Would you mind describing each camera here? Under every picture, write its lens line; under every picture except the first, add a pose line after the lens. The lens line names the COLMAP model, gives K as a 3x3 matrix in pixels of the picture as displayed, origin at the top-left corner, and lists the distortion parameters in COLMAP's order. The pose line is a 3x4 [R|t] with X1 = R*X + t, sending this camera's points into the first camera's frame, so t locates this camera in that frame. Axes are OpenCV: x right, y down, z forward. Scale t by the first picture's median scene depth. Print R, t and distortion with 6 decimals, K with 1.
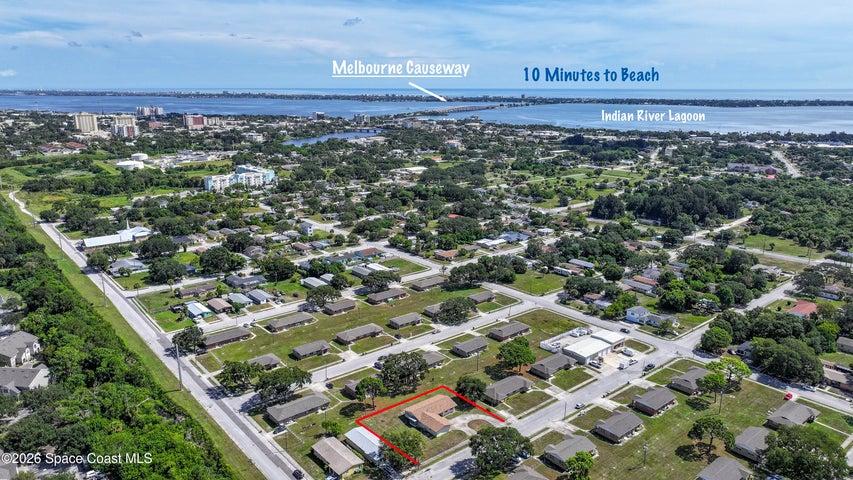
lens RADIAL K [[601.1, 0, 426.5], [0, 601.1, 240.0], [0, 0, 1]] dist [0.006662, 0.003373]
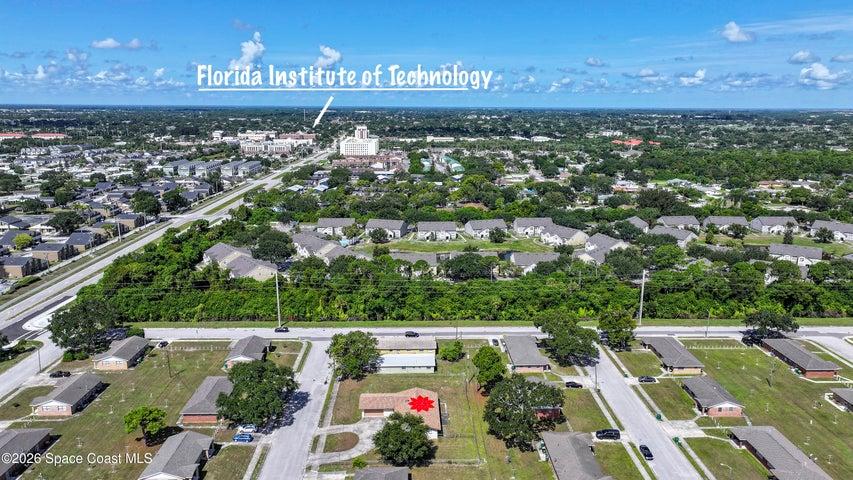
lens RADIAL K [[601.8, 0, 431.4], [0, 601.8, 241.0], [0, 0, 1]] dist [0.009373, 0.002932]
pose [[-0.611570, 0.173622, -0.771905, 0.369968], [-0.203684, 0.908191, 0.365653, -0.100118], [0.764523, 0.380847, -0.520058, 1.020715]]
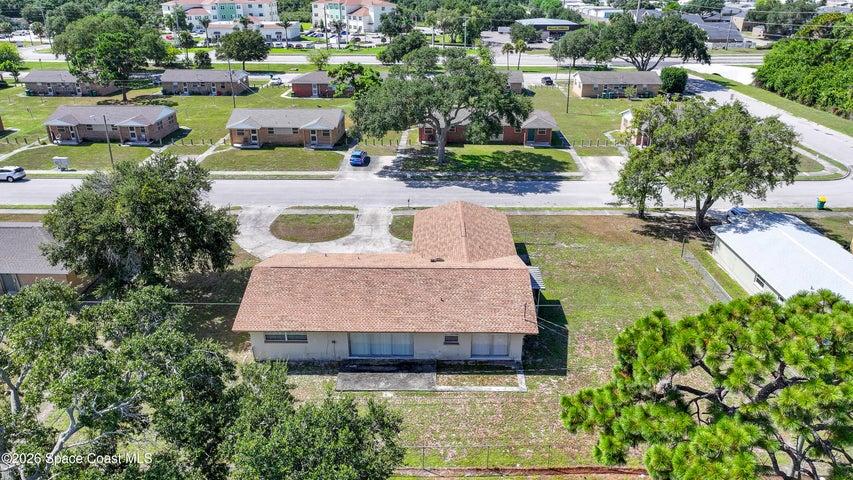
lens RADIAL K [[601.8, 0, 431.4], [0, 601.8, 241.0], [0, 0, 1]] dist [0.009373, 0.002932]
pose [[-0.758794, -0.260936, 0.596777, -0.084018], [0.164939, 0.809399, 0.563621, 0.134854], [-0.630100, 0.526104, -0.571129, 0.868285]]
